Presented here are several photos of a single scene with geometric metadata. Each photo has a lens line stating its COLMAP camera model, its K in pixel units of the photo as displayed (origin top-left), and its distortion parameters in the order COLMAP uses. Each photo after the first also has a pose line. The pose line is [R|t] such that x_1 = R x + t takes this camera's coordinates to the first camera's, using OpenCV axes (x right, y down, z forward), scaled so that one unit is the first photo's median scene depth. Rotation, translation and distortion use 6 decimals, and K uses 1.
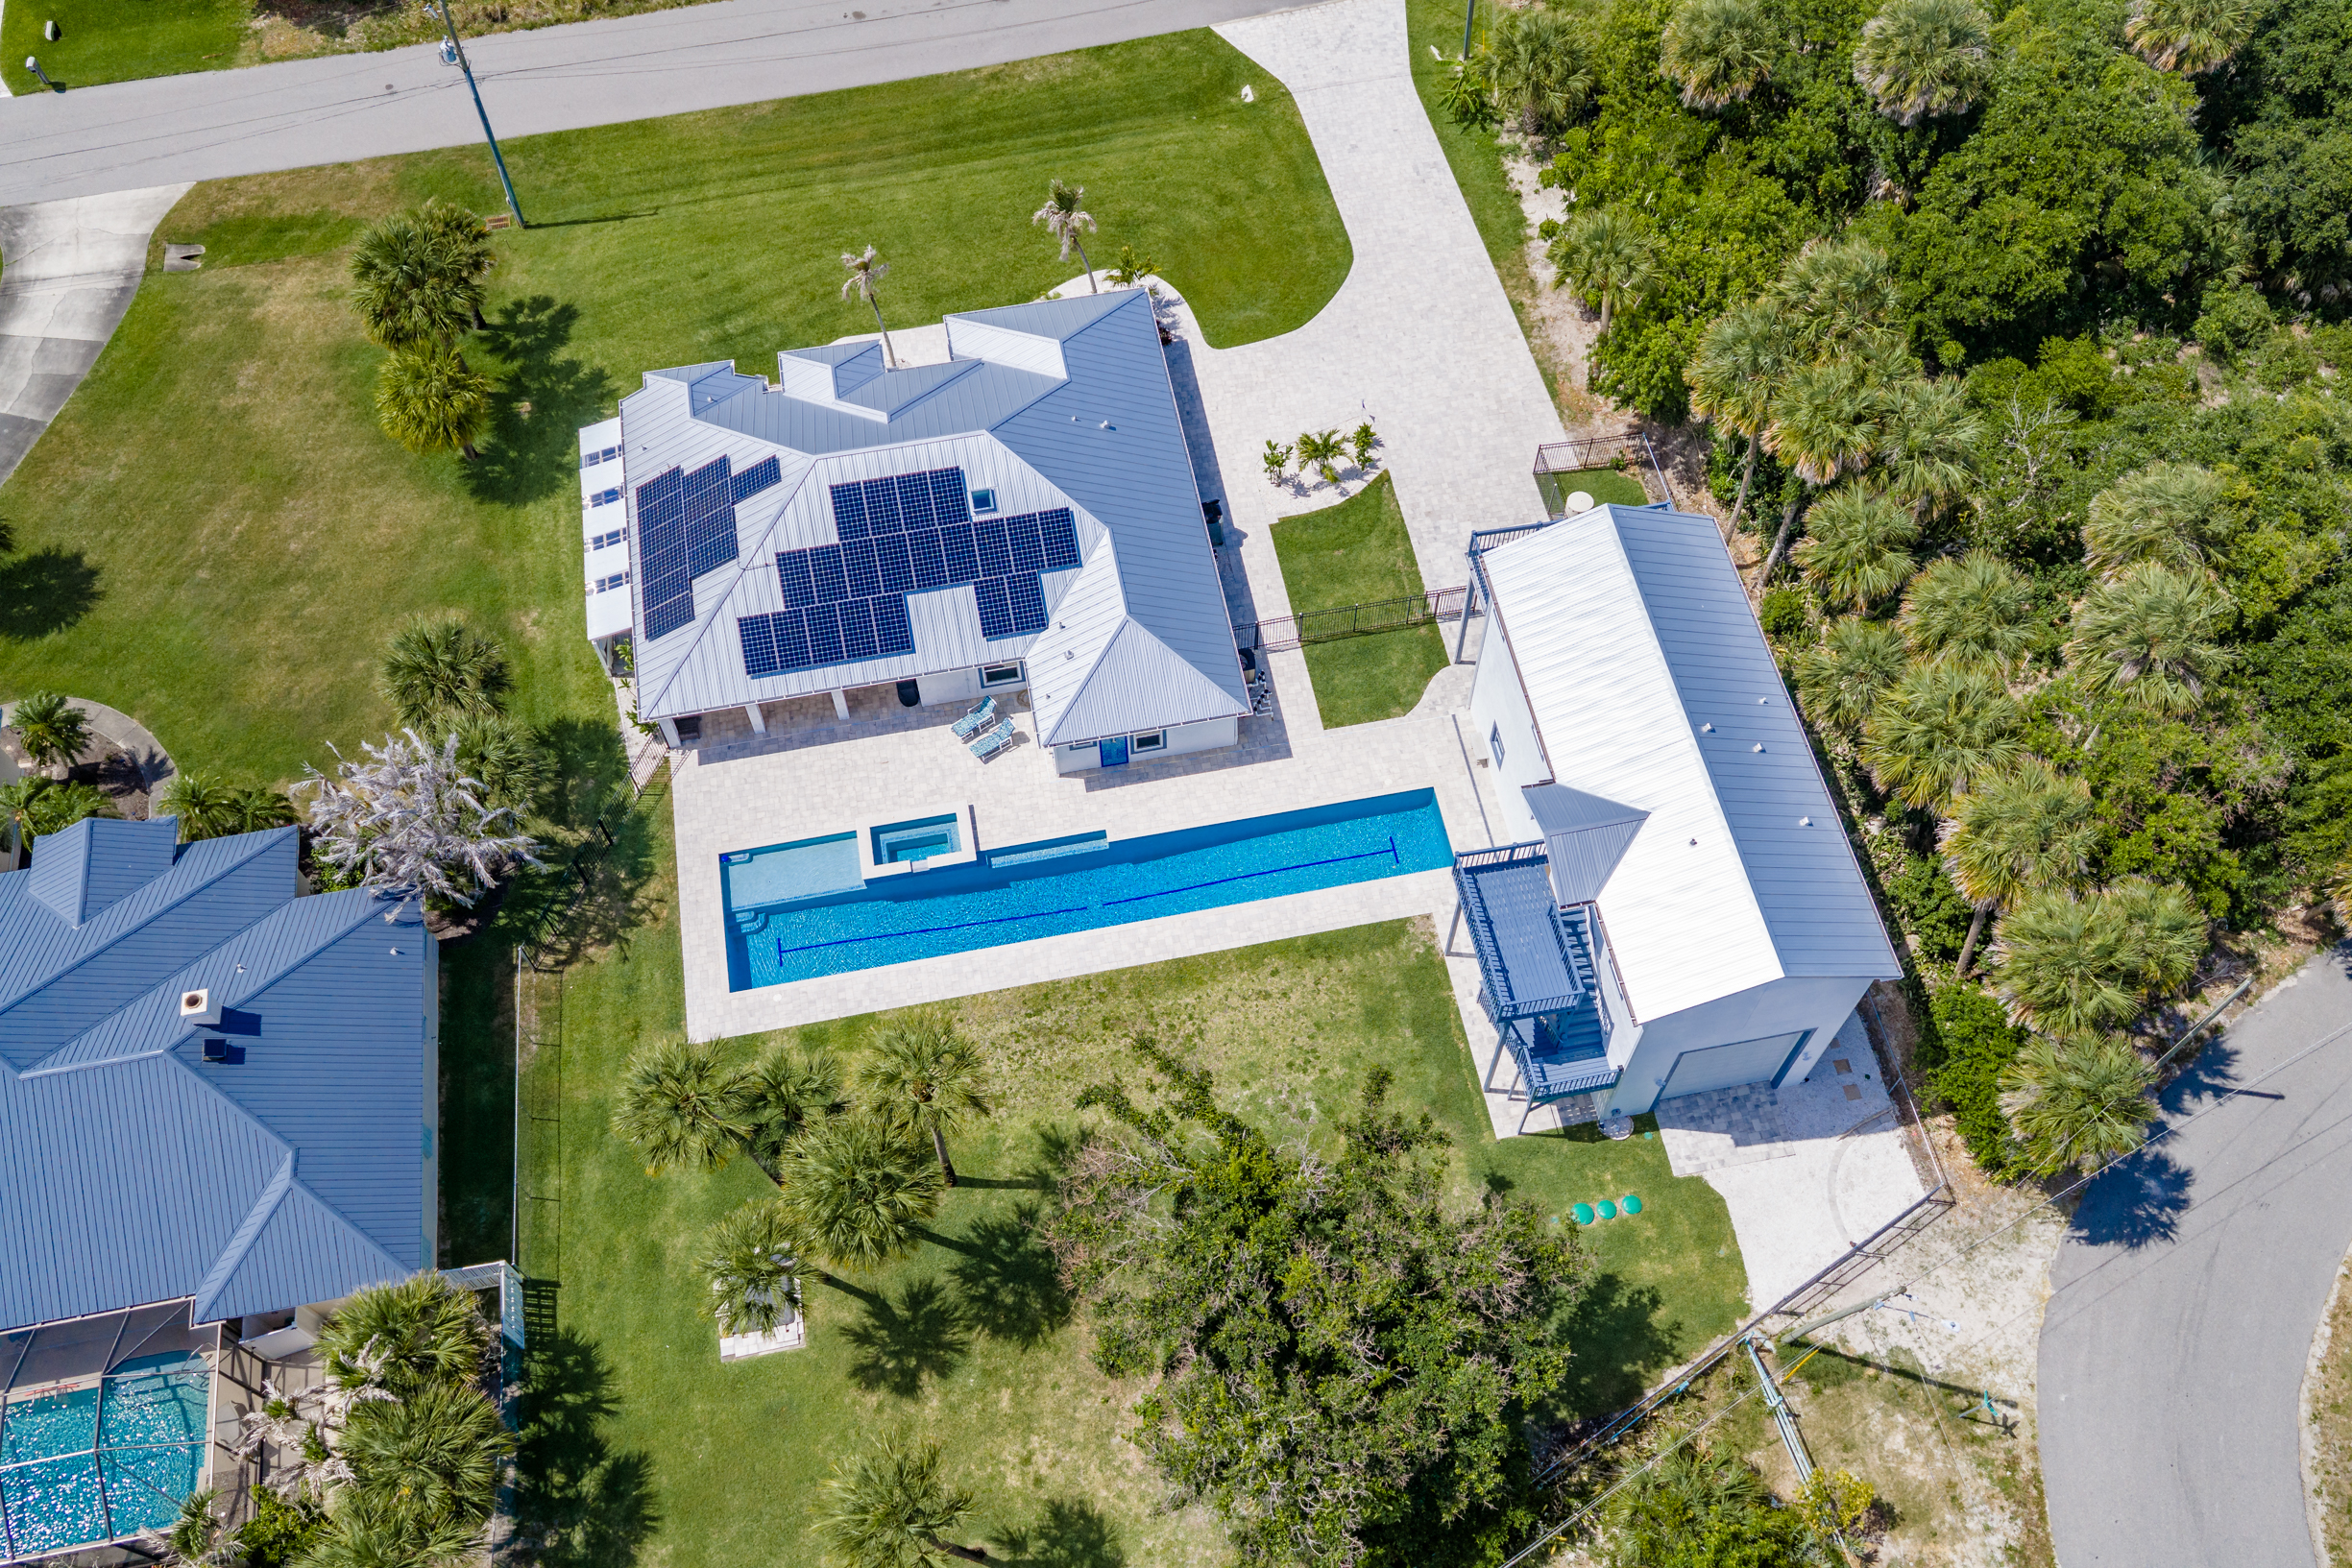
lens RADIAL K [[1952.1, 0, 1183.0], [0, 1952.1, 788.5], [0, 0, 1]] dist [0.025229, -0.039656]
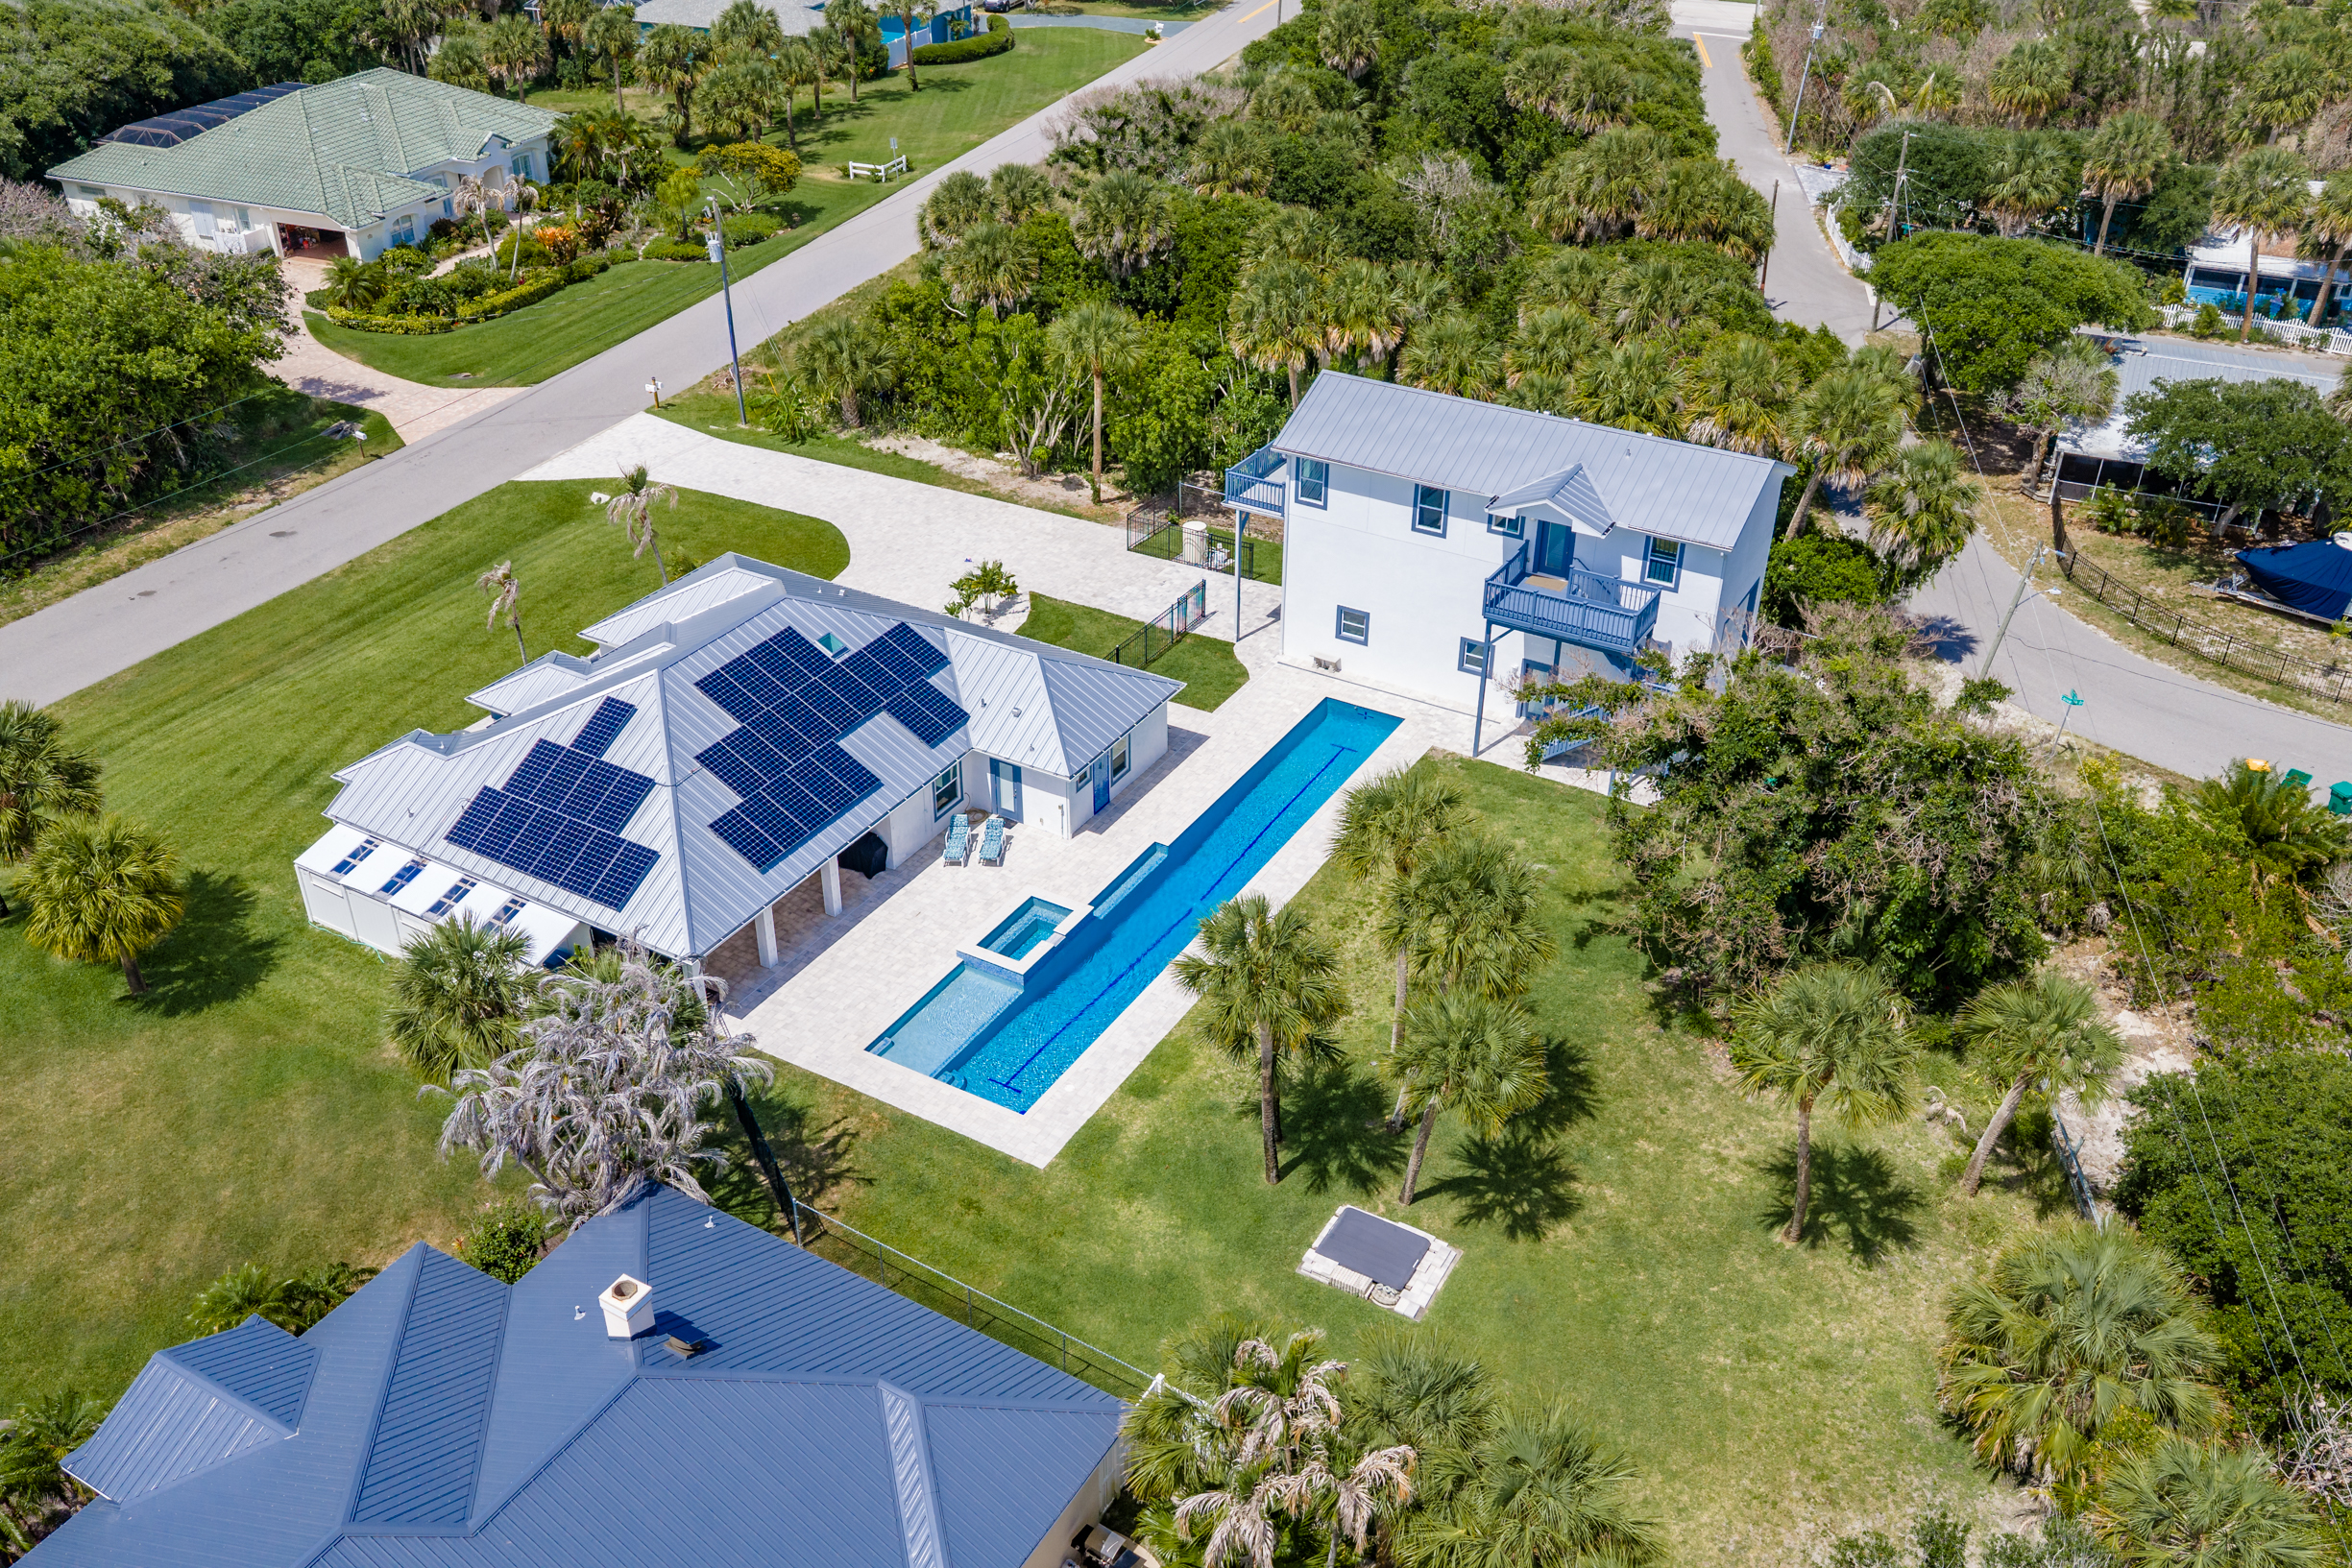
lens RADIAL K [[1952.1, 0, 1183.0], [0, 1952.1, 788.5], [0, 0, 1]] dist [0.025229, -0.039656]
pose [[0.653743, -0.387318, 0.650081, -0.625283], [0.643698, 0.736288, -0.208644, 0.204875], [-0.397835, 0.554855, 0.730659, 0.291808]]
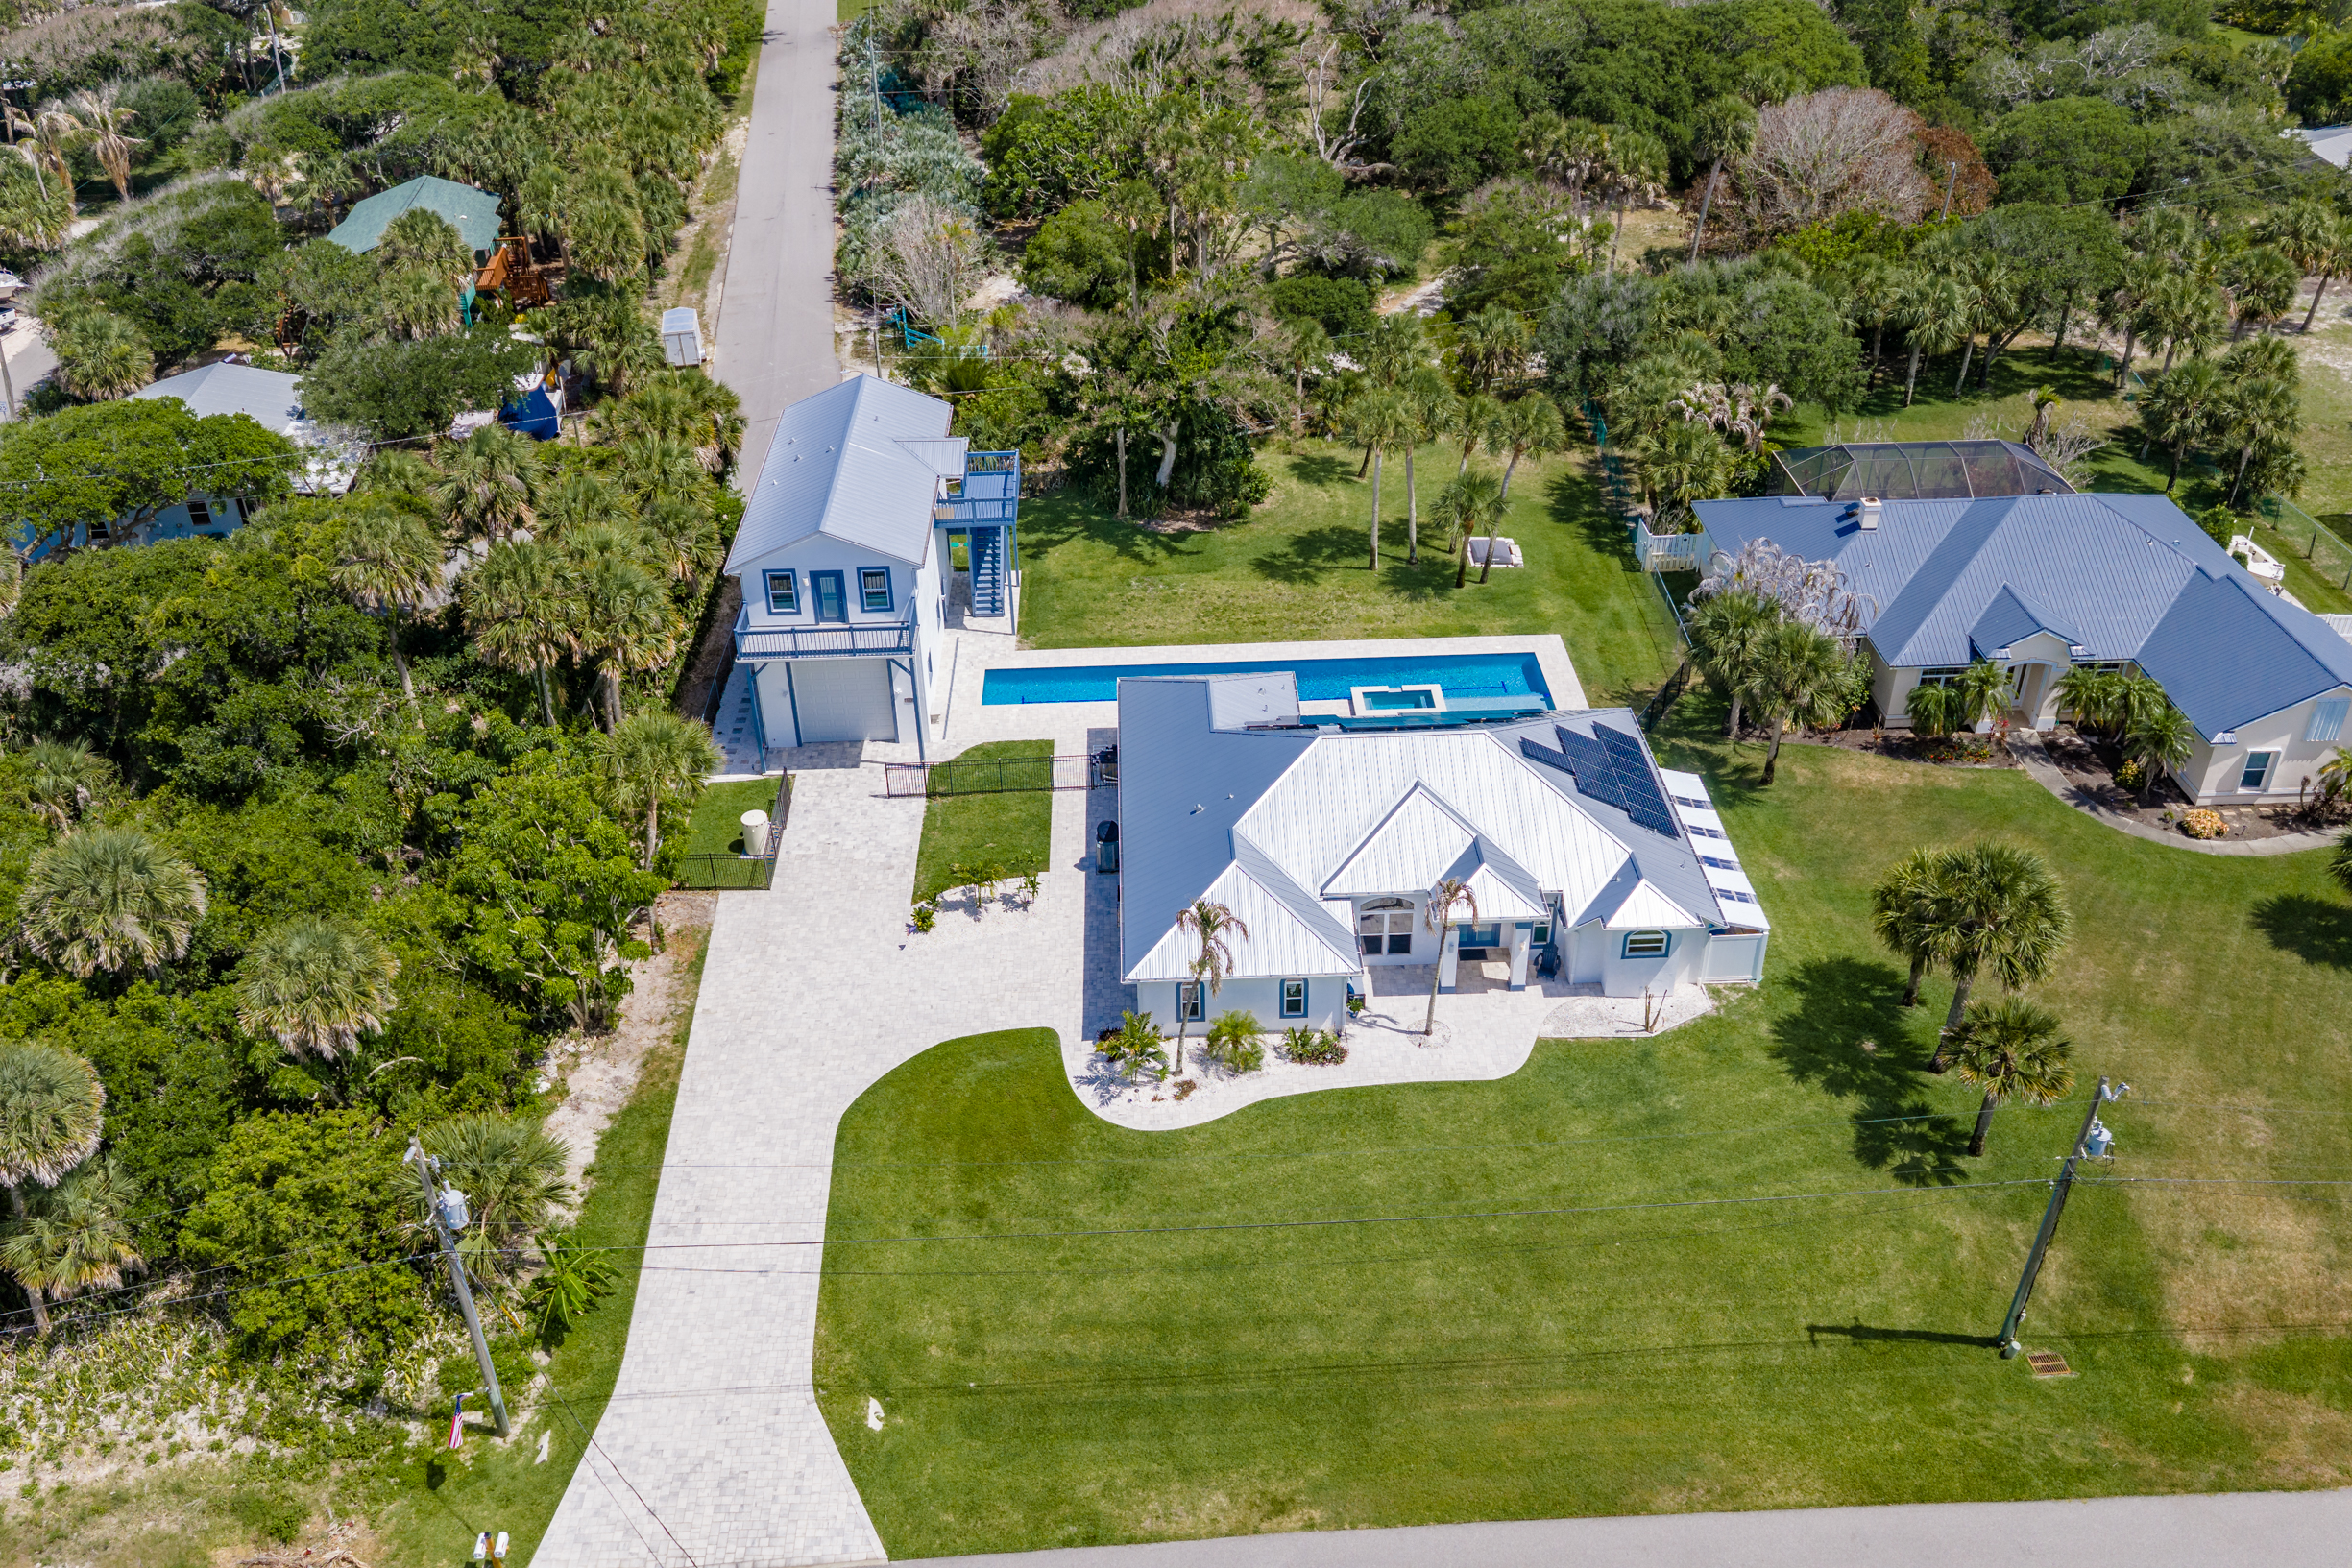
lens RADIAL K [[1952.1, 0, 1183.0], [0, 1952.1, 788.5], [0, 0, 1]] dist [0.025229, -0.039656]
pose [[-0.987982, -0.064089, 0.140657, -0.177199], [0.143277, -0.038285, 0.988942, -1.216000], [-0.057996, 0.997210, 0.047008, 0.989100]]
